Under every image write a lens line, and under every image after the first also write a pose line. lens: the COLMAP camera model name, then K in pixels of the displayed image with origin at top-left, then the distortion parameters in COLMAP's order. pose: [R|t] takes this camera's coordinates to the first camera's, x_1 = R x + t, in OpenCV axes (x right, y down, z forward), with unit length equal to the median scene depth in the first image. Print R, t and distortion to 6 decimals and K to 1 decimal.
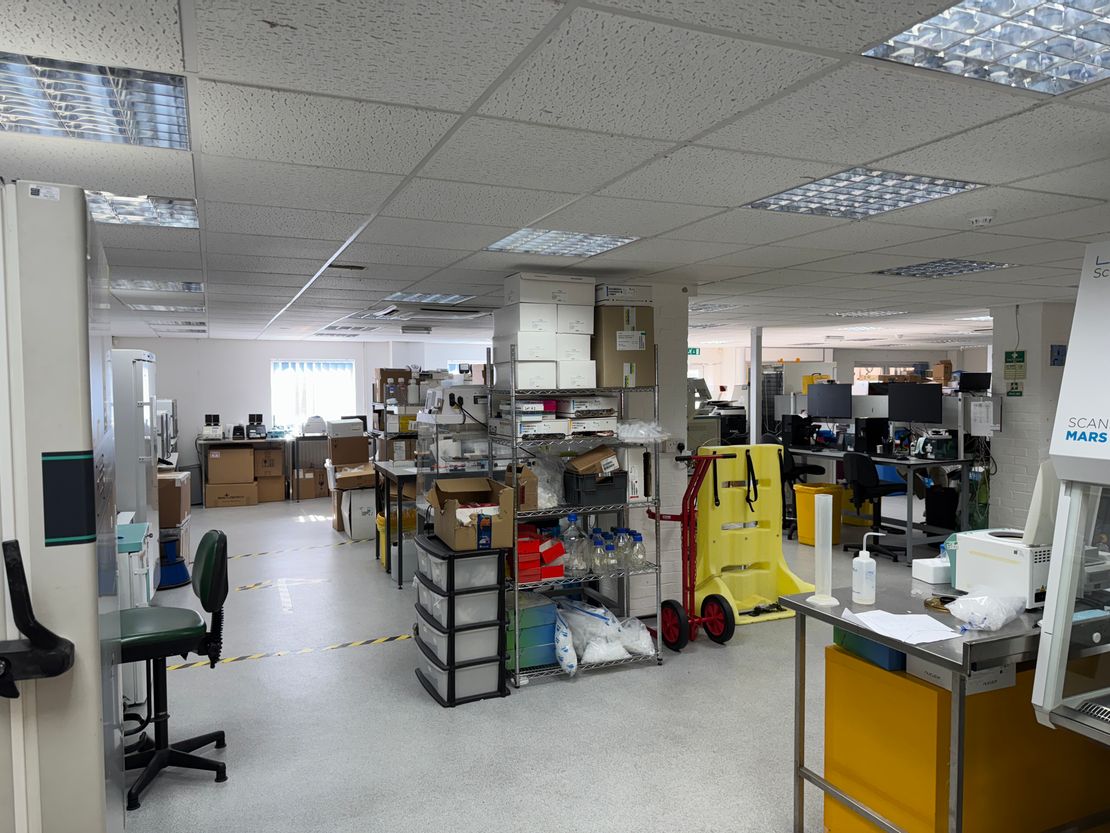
lens RADIAL K [[787.8, 0, 556.1], [0, 787.8, 412.0], [0, 0, 1]] dist [-0.006601, -0.005672]
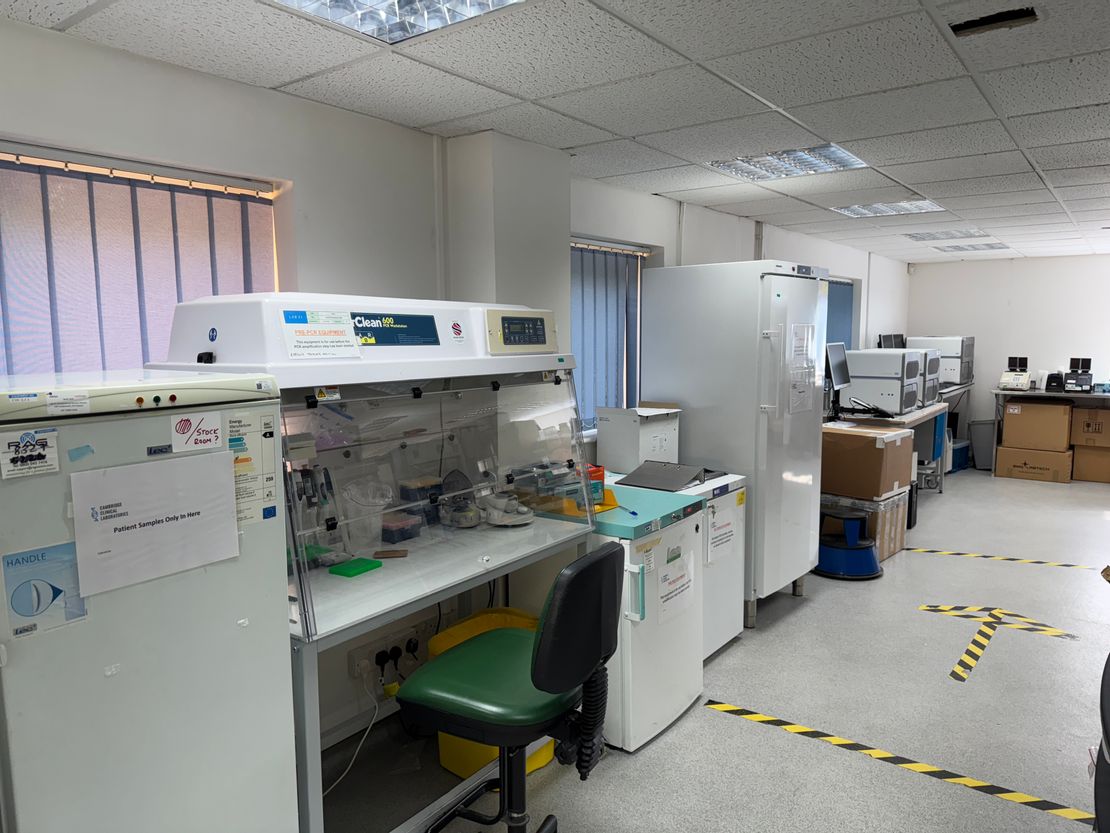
lens RADIAL K [[787.8, 0, 553.4], [0, 787.8, 416.2], [0, 0, 1]] dist [-0.006601, -0.005672]
pose [[0.492220, 0.094554, -0.865320, 0.023188], [-0.027648, 0.995280, 0.093028, 0.004591], [0.870031, -0.021866, 0.492511, 0.567001]]
